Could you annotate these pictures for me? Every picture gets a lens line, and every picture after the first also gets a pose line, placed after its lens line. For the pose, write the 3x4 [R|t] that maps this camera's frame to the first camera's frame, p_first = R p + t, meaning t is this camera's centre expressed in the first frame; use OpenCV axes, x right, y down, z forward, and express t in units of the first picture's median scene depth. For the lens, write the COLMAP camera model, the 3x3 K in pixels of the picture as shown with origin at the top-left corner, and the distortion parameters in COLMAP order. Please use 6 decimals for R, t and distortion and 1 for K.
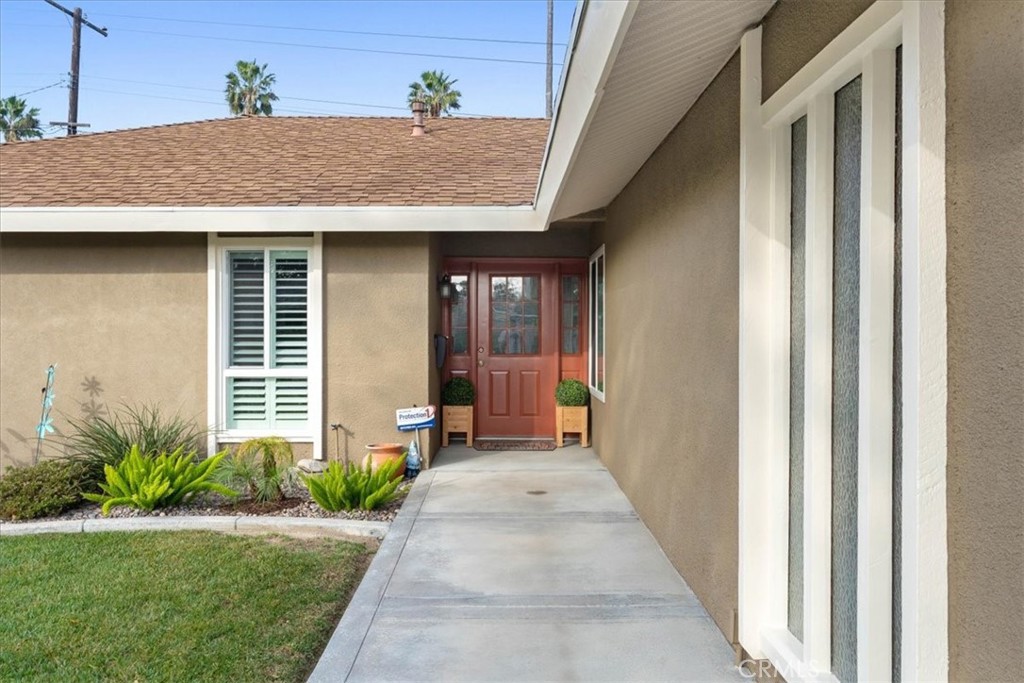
lens RADIAL K [[454.0, 0, 509.0], [0, 454.0, 346.3], [0, 0, 1]] dist [-0.001789, 0.000379]
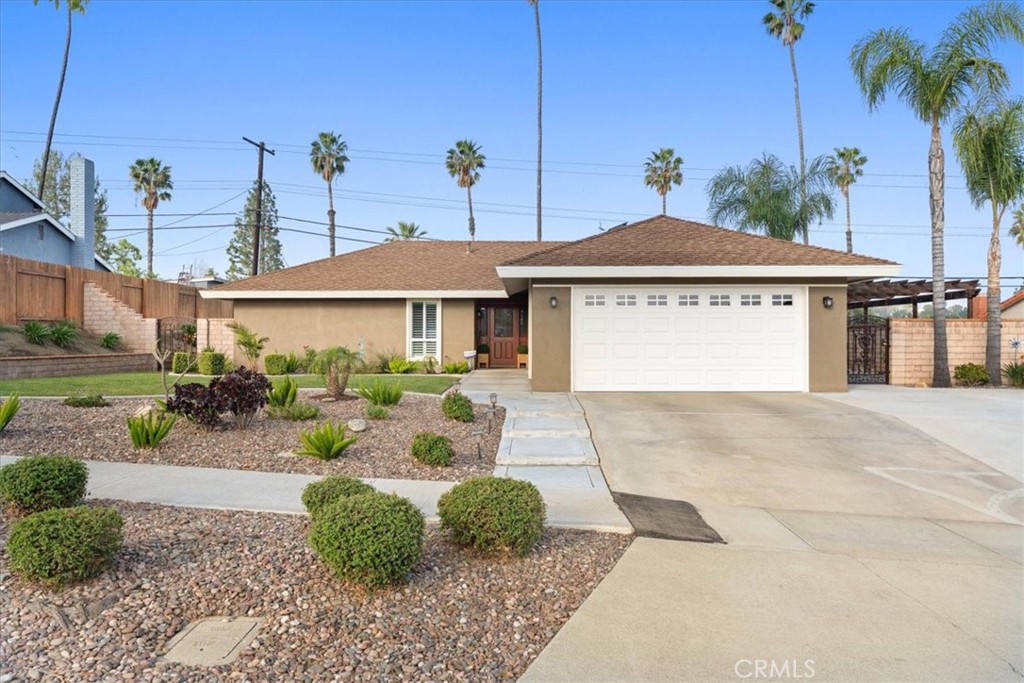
lens RADIAL K [[454.0, 0, 509.0], [0, 454.0, 346.3], [0, 0, 1]] dist [-0.001789, 0.000379]
pose [[0.998711, 0.005011, -0.050508, 0.183536], [-0.005803, 0.999862, -0.015543, 0.119334], [0.050424, 0.015816, 0.998603, -1.739347]]
